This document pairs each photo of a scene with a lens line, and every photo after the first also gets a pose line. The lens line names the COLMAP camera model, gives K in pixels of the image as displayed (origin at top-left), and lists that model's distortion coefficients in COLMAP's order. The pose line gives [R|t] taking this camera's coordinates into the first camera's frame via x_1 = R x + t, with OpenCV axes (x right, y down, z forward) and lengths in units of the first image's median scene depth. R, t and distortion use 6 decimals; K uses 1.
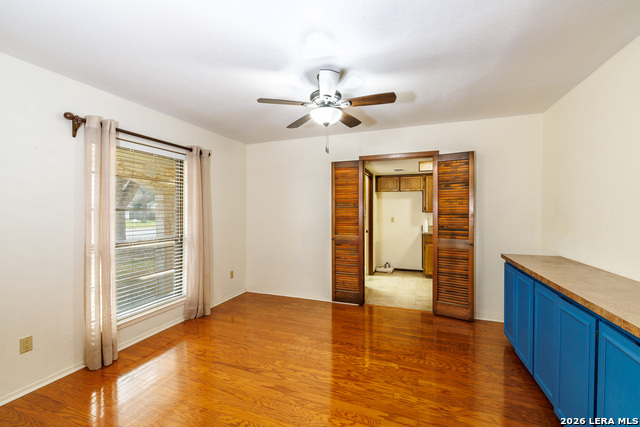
lens RADIAL K [[274.1, 0, 316.8], [0, 274.1, 213.3], [0, 0, 1]] dist [0.001531, 0.000271]
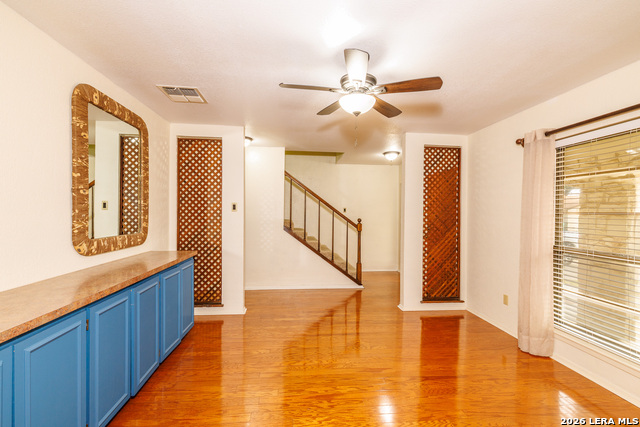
lens RADIAL K [[274.1, 0, 316.8], [0, 274.1, 213.3], [0, 0, 1]] dist [0.001531, 0.000271]
pose [[-0.898544, -0.005758, -0.438846, 0.344876], [-0.013331, 0.999811, 0.014177, -0.011315], [0.438681, 0.018589, -0.898450, 1.125490]]
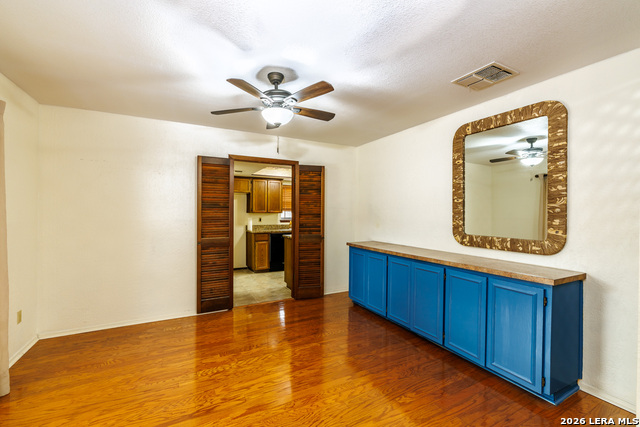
lens RADIAL K [[274.1, 0, 316.8], [0, 274.1, 213.3], [0, 0, 1]] dist [0.001531, 0.000271]
pose [[0.665211, 0.001423, 0.746654, -0.397400], [-0.000523, 0.999999, -0.001440, -0.000442], [-0.746655, 0.000567, 0.665211, 0.148949]]
